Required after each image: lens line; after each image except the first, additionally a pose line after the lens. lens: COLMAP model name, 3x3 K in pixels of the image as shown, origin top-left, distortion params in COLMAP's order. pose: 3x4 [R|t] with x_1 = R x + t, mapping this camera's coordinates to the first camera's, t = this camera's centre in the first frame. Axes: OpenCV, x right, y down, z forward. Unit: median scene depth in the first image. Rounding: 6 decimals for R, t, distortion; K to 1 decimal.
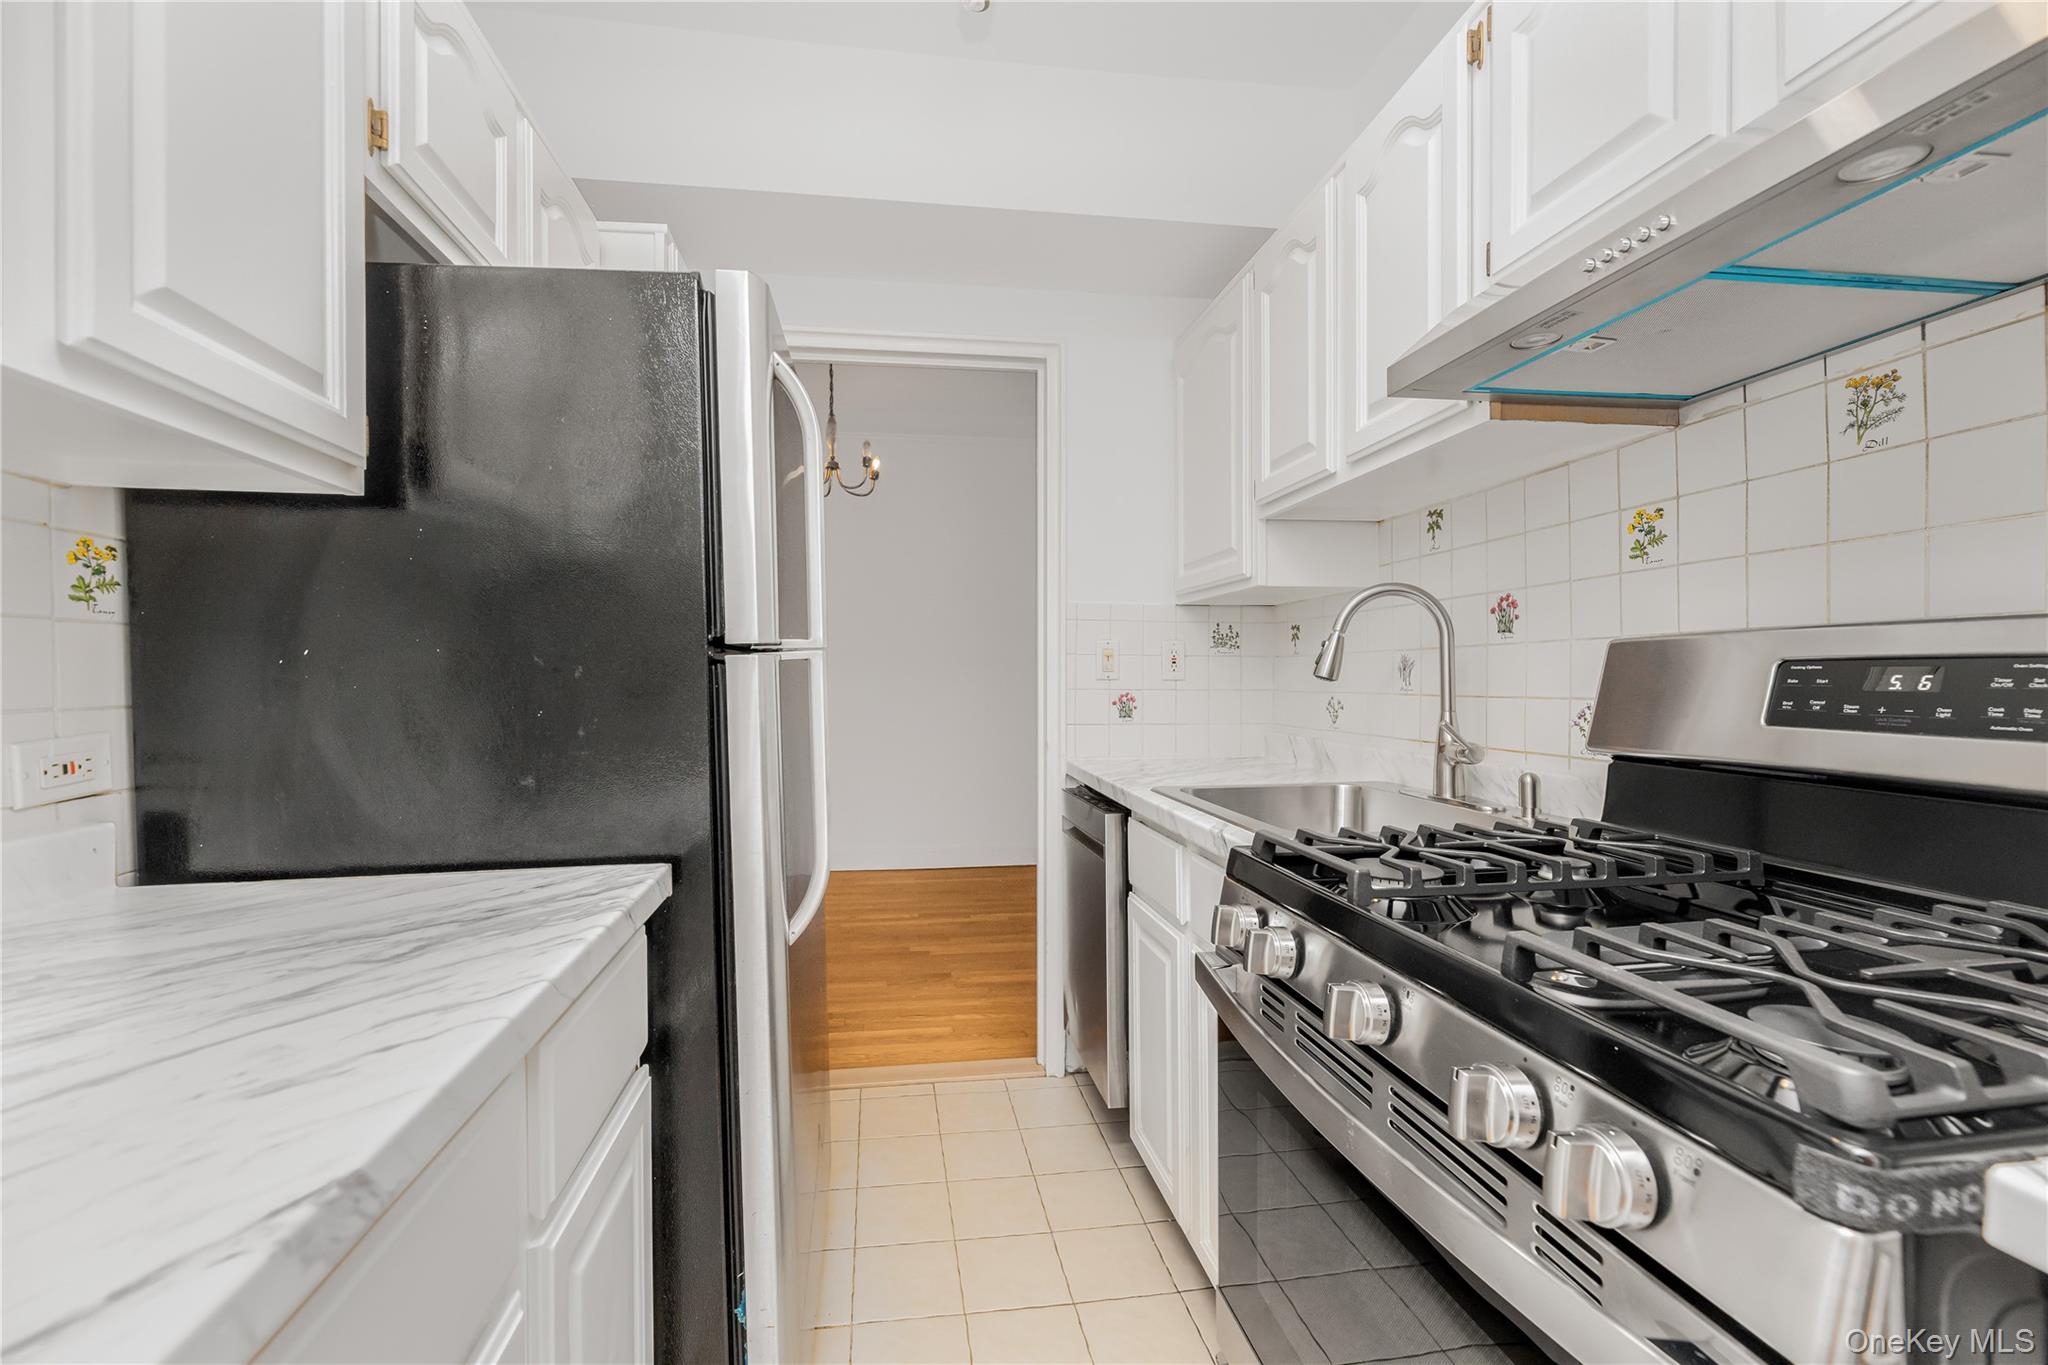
lens RADIAL K [[838.5, 0, 1010.8], [0, 838.5, 681.7], [0, 0, 1]] dist [0.000303, 0.000038]
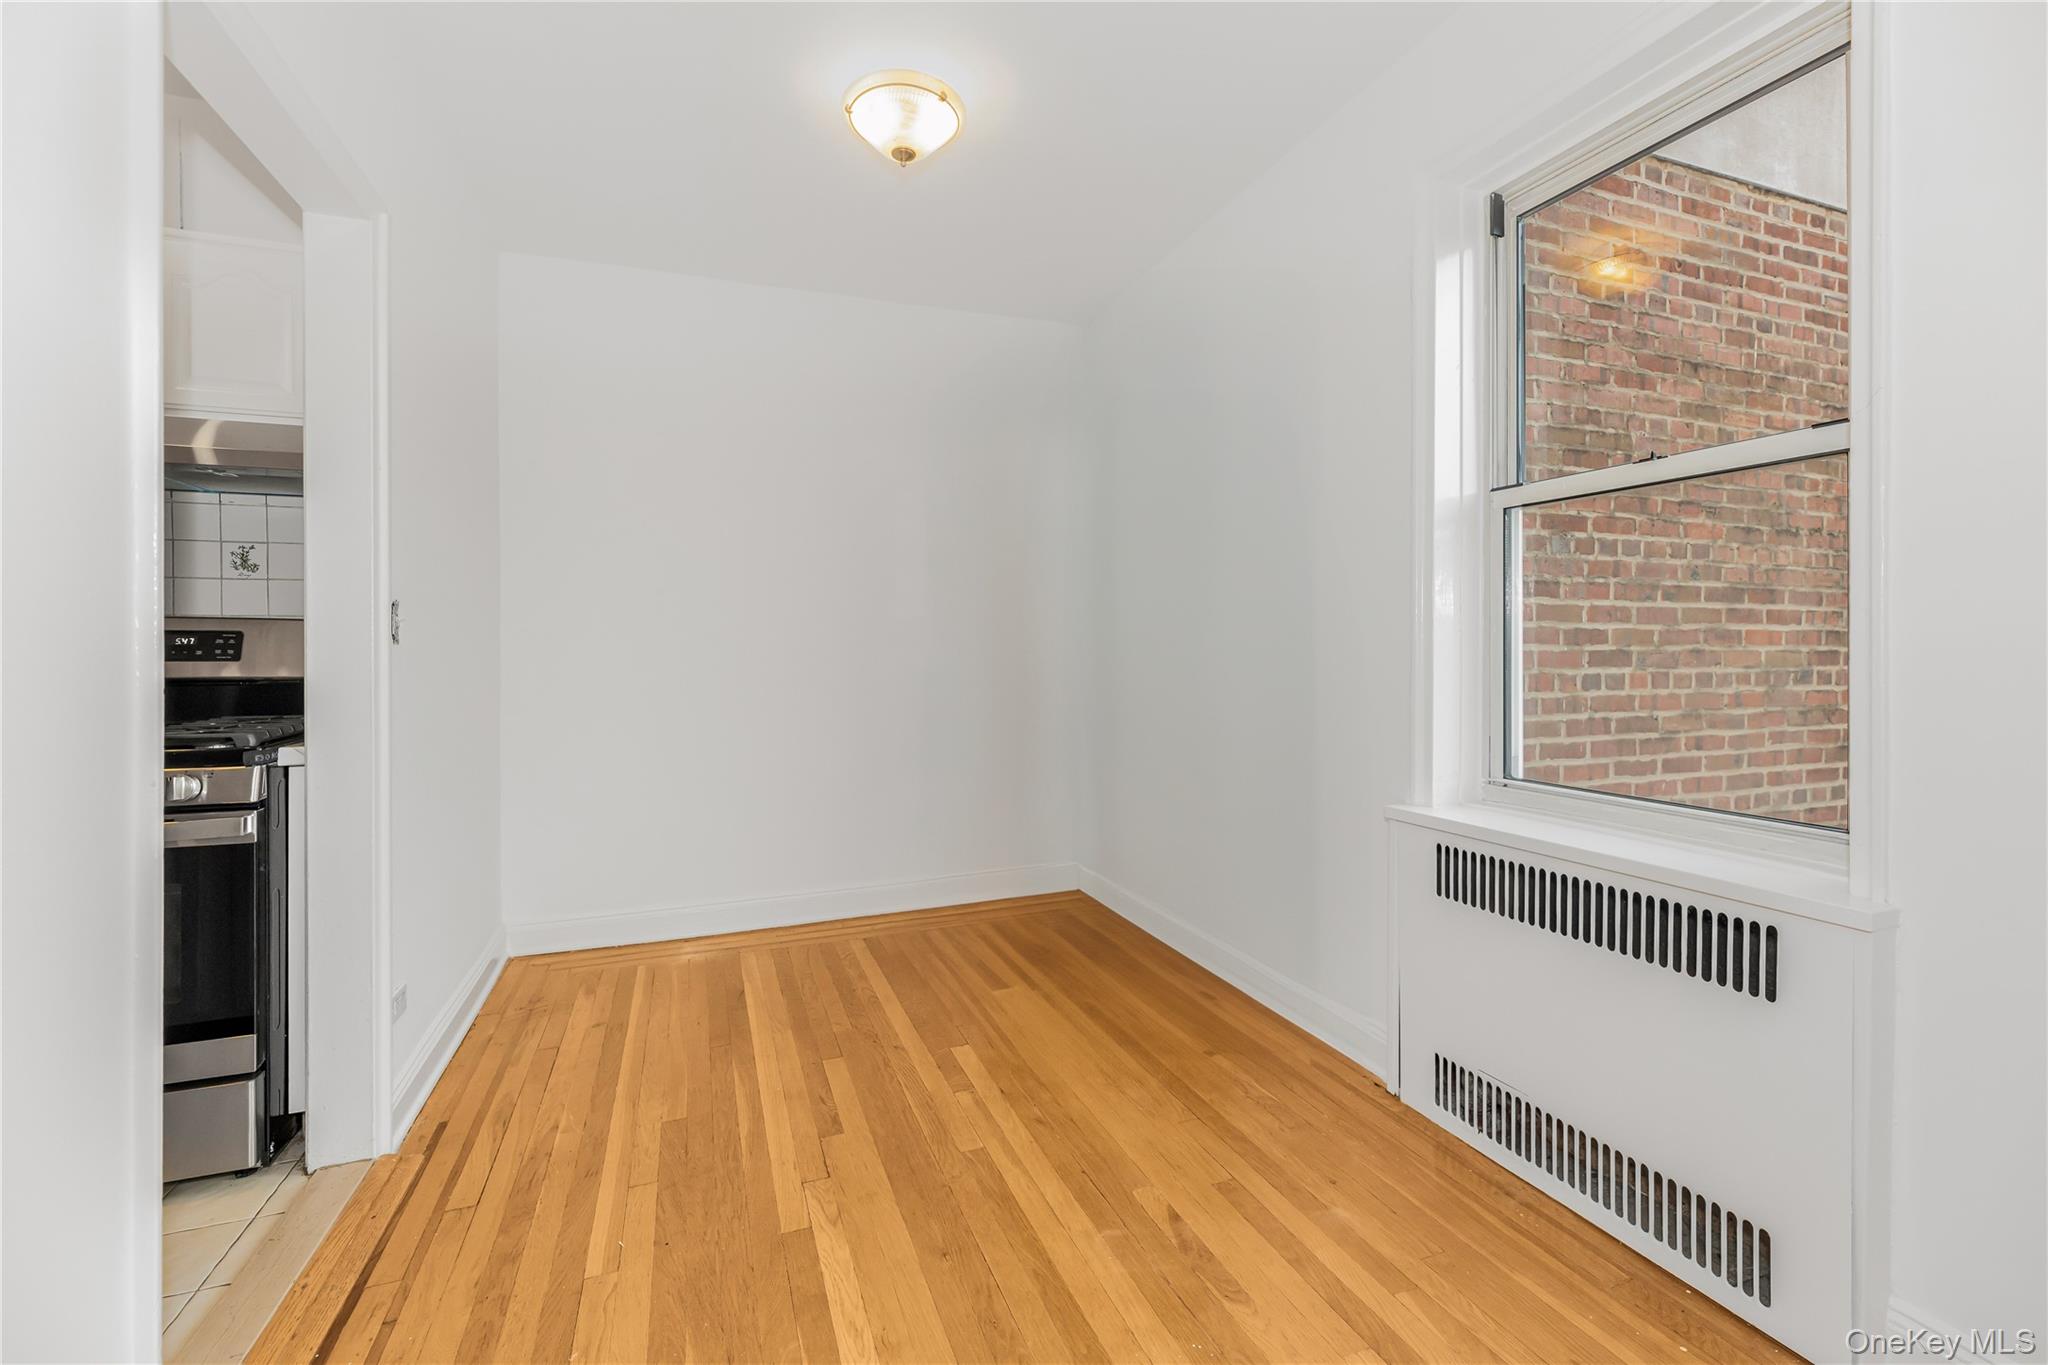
lens RADIAL K [[856.8, 0, 998.3], [0, 856.8, 650.8], [0, 0, 1]] dist [-0.001145, -0.000012]
pose [[-0.183013, 0.003073, 0.983106, -1.246815], [0.007875, 0.999968, -0.001660, 0.034540], [-0.983079, 0.007438, -0.183032, -0.612666]]
